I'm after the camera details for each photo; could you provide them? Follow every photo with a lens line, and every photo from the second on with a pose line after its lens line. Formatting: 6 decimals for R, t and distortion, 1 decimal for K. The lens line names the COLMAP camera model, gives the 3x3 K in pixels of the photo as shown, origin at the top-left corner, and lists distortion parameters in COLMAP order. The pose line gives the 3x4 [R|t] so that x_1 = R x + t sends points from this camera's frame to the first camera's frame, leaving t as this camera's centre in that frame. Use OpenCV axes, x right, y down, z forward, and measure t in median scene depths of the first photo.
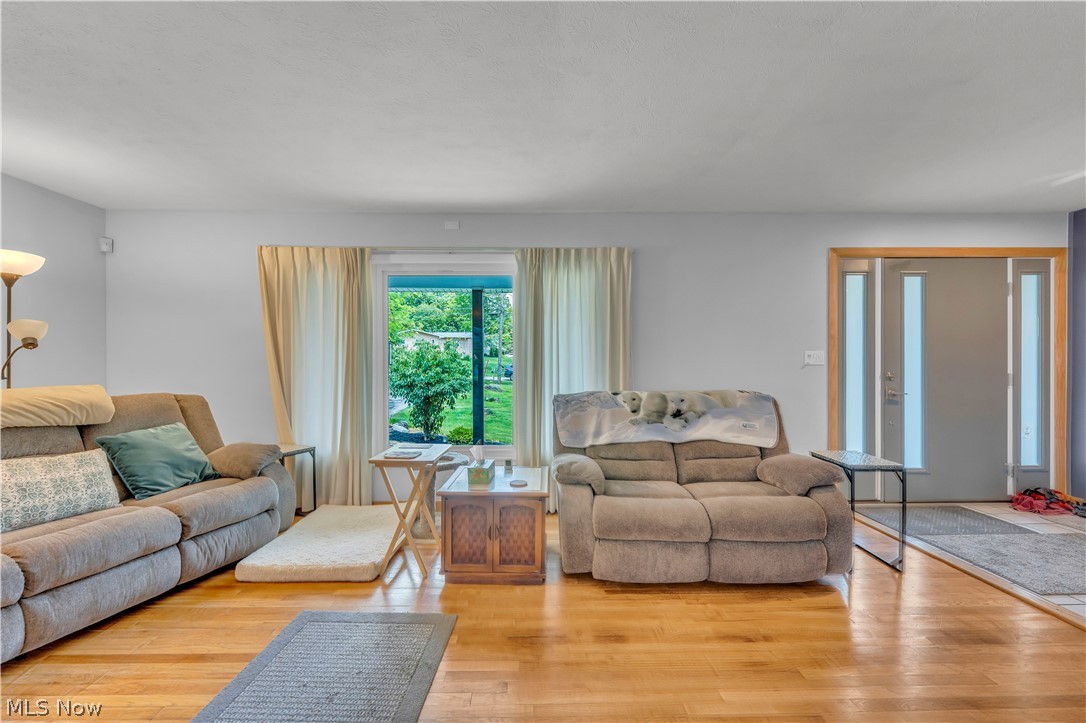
lens RADIAL K [[442.8, 0, 537.4], [0, 442.8, 369.1], [0, 0, 1]] dist [-0.001868, 0.000037]
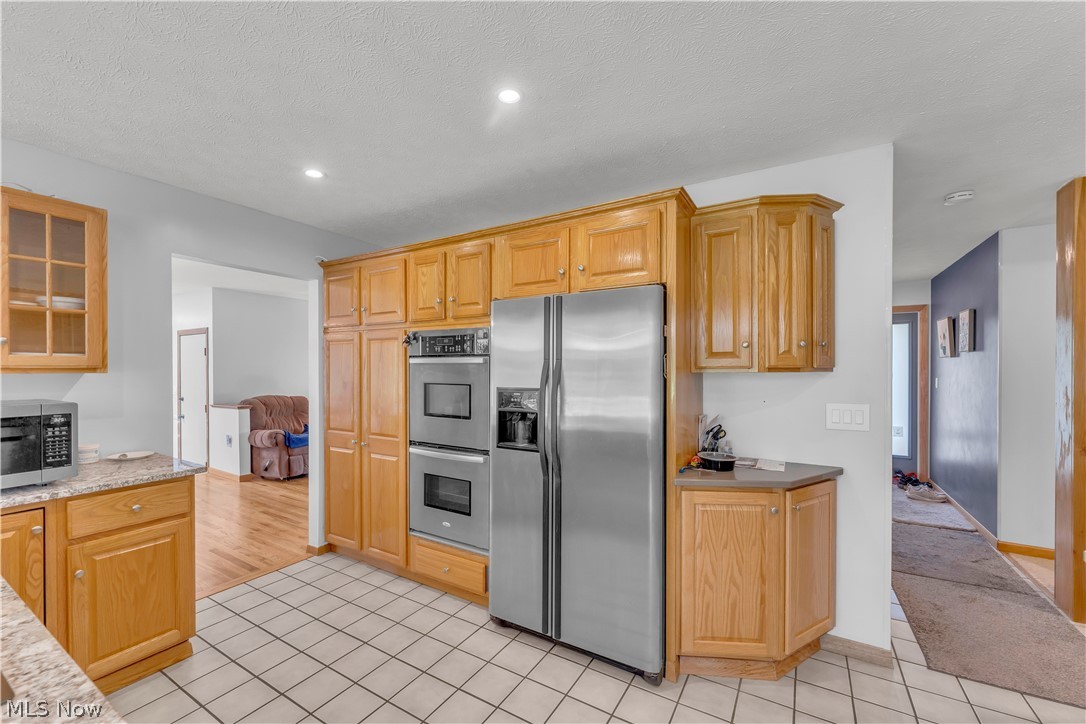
lens RADIAL K [[442.8, 0, 541.8], [0, 442.8, 372.1], [0, 0, 1]] dist [-0.001868, 0.000037]
pose [[0.849471, 0.007742, -0.527579, 1.056763], [-0.006803, 0.999970, 0.003721, -0.063120], [0.527592, 0.000428, 0.849498, -1.054871]]
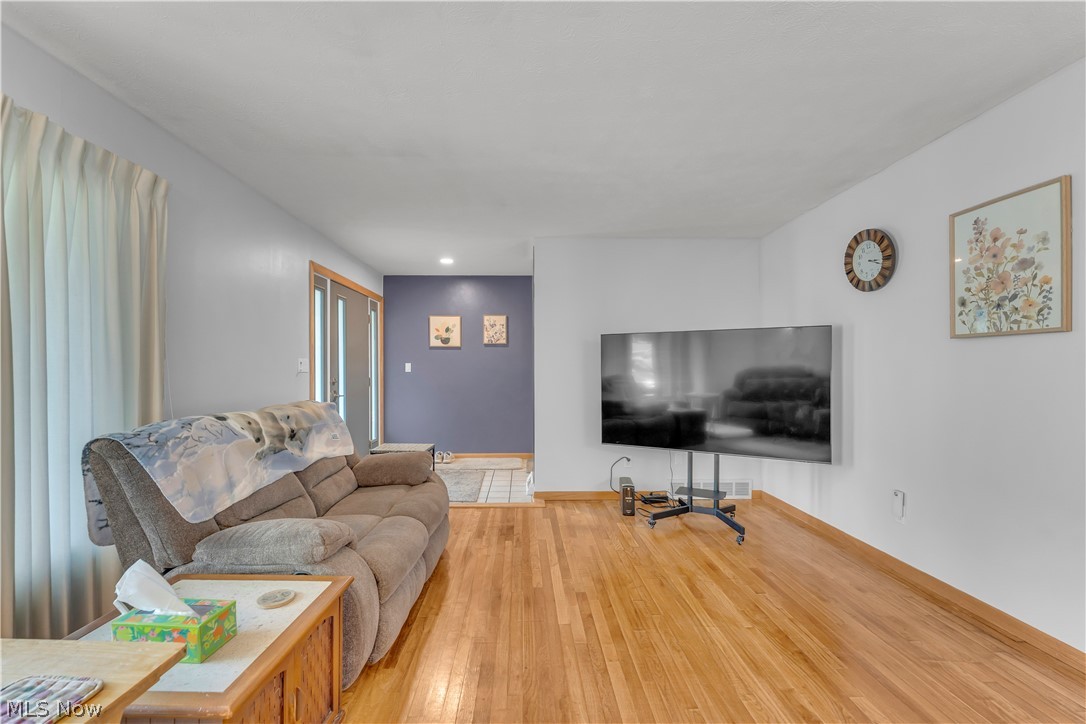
lens RADIAL K [[442.8, 0, 541.2], [0, 442.8, 369.5], [0, 0, 1]] dist [-0.001868, 0.000037]
pose [[-0.026299, 0.002530, 0.999651, -0.473076], [0.008745, 0.999959, -0.002300, -0.008899], [-0.999616, 0.008682, -0.026320, 0.569380]]
